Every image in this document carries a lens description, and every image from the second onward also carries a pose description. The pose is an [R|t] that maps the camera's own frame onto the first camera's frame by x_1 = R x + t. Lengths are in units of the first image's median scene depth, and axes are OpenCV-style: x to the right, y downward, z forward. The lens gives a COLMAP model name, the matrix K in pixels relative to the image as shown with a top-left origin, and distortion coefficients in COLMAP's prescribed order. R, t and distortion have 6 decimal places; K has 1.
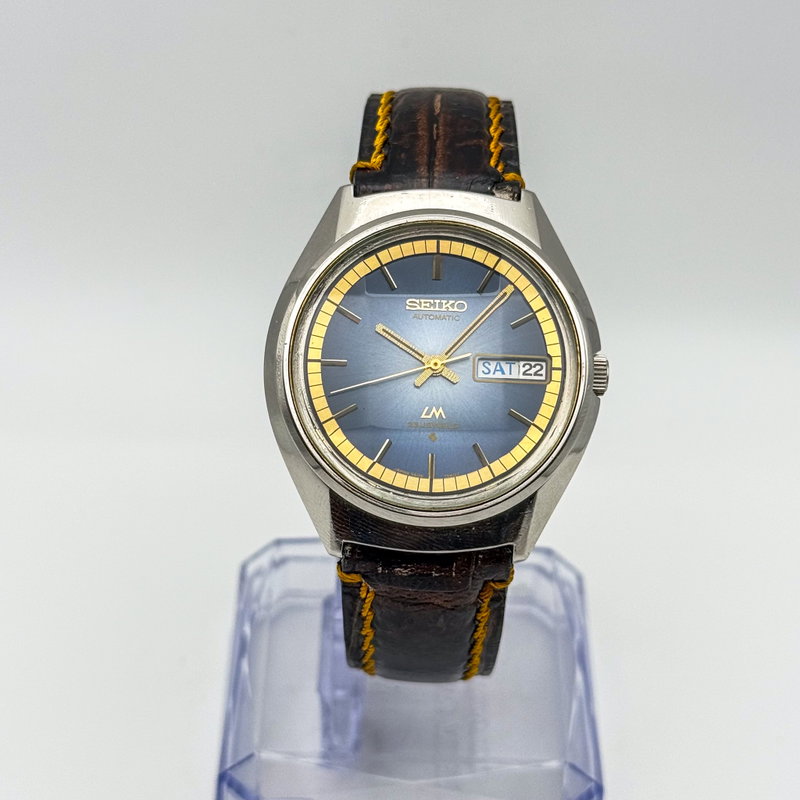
lens RADIAL K [[1698.0, 0, 400.0], [0, 1698.0, 400.0], [0, 0, 1]] dist [0.077858, -0.149358]
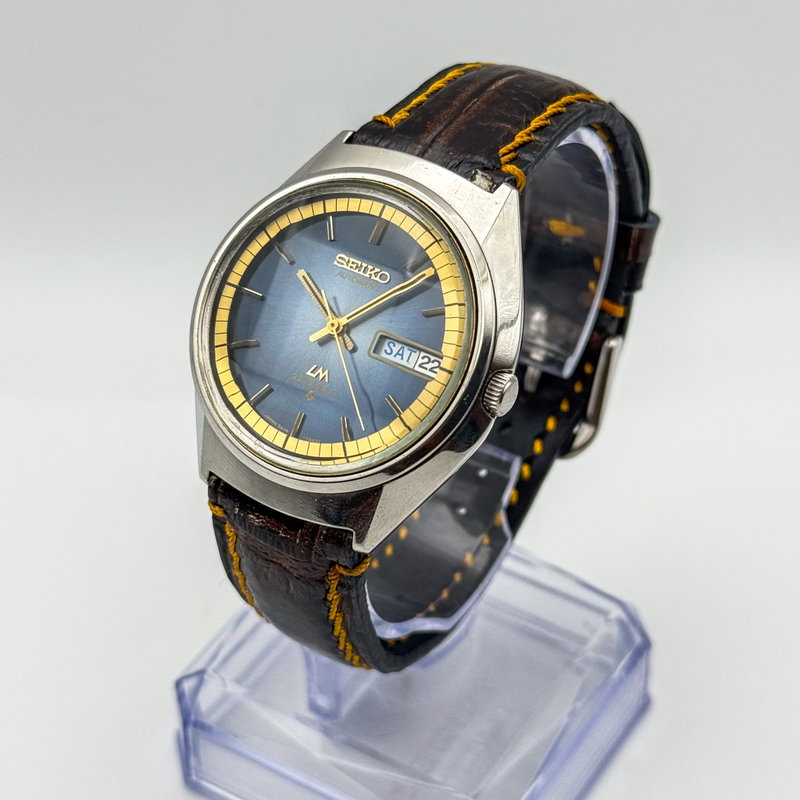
lens RADIAL K [[1698.0, 0, 400.0], [0, 1698.0, 400.0], [0, 0, 1]] dist [0.077858, -0.149358]
pose [[0.854328, 0.319706, -0.409770, 0.453891], [-0.321751, 0.944514, 0.066099, -0.055965], [0.408166, 0.075374, 0.909791, 0.141898]]
